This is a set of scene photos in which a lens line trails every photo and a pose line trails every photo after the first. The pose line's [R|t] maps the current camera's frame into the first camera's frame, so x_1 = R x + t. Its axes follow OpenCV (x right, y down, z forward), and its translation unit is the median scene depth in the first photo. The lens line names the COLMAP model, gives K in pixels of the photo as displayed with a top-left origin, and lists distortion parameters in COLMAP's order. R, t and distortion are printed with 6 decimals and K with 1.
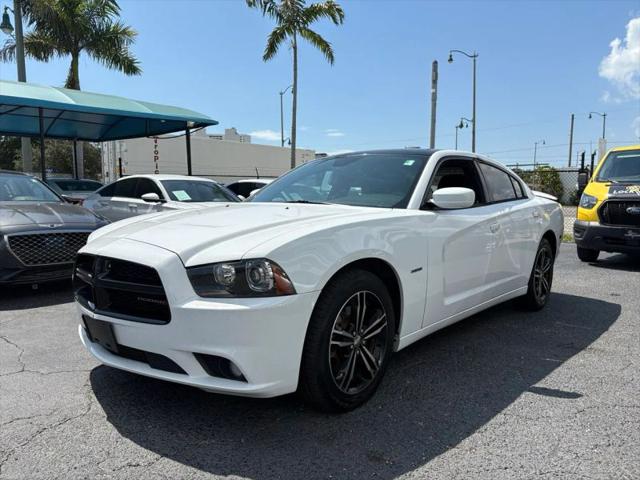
lens RADIAL K [[493.1, 0, 320.0], [0, 493.1, 240.0], [0, 0, 1]] dist [0.054581, -0.061298]
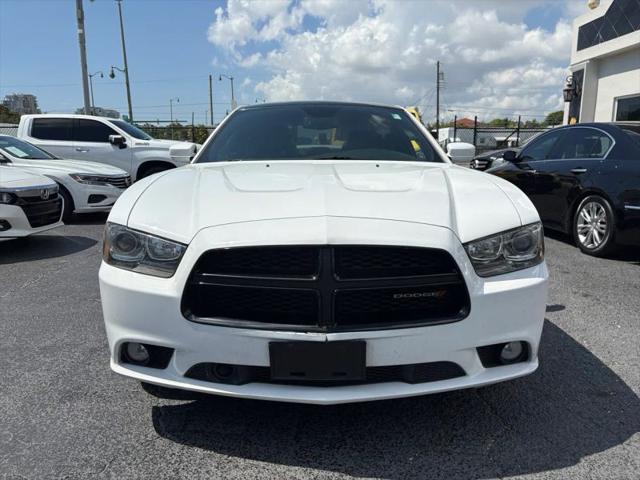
lens RADIAL K [[489.4, 0, 320.9], [0, 489.4, 243.4], [0, 0, 1]] dist [0.057416, -0.085380]
pose [[0.742961, -0.126465, 0.657279, -0.668011], [0.064285, 0.990931, 0.117996, -0.035652], [-0.666240, -0.045413, 0.744353, 0.408907]]
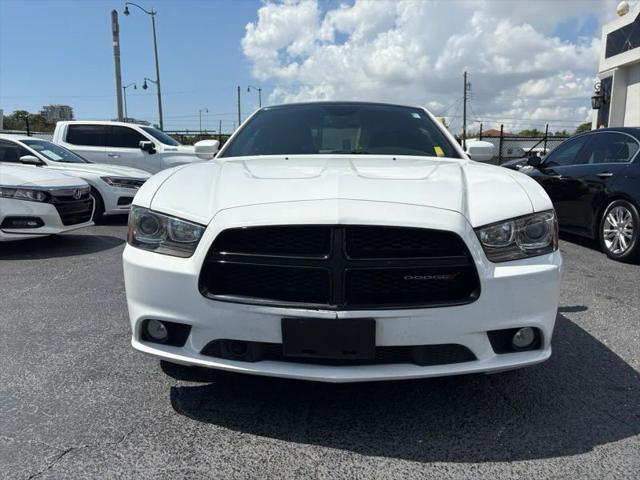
lens RADIAL K [[490.2, 0, 320.0], [0, 490.2, 240.0], [0, 0, 1]] dist [0.048941, -0.074005]
pose [[0.777723, -0.097341, 0.621024, -0.672621], [0.054998, 0.994686, 0.087034, -0.005342], [-0.626196, -0.033534, 0.778944, 0.386153]]
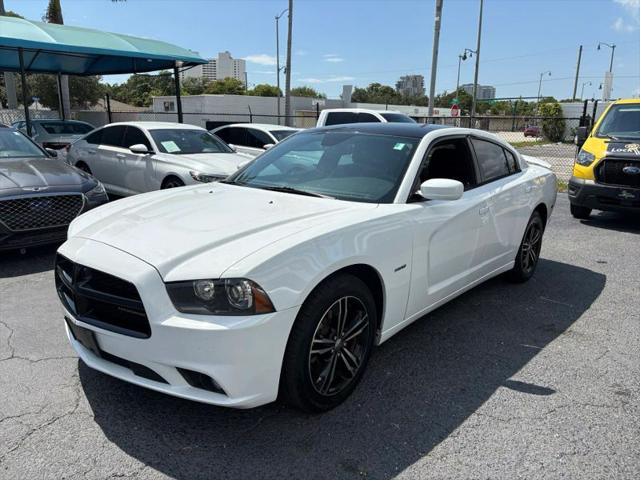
lens RADIAL K [[493.1, 0, 320.0], [0, 493.1, 240.0], [0, 0, 1]] dist [0.054581, -0.061298]
pose [[0.999922, 0.010264, 0.007181, 0.023042], [-0.011170, 0.990066, 0.140158, -0.121492], [-0.005671, -0.140227, 0.990103, 0.018985]]
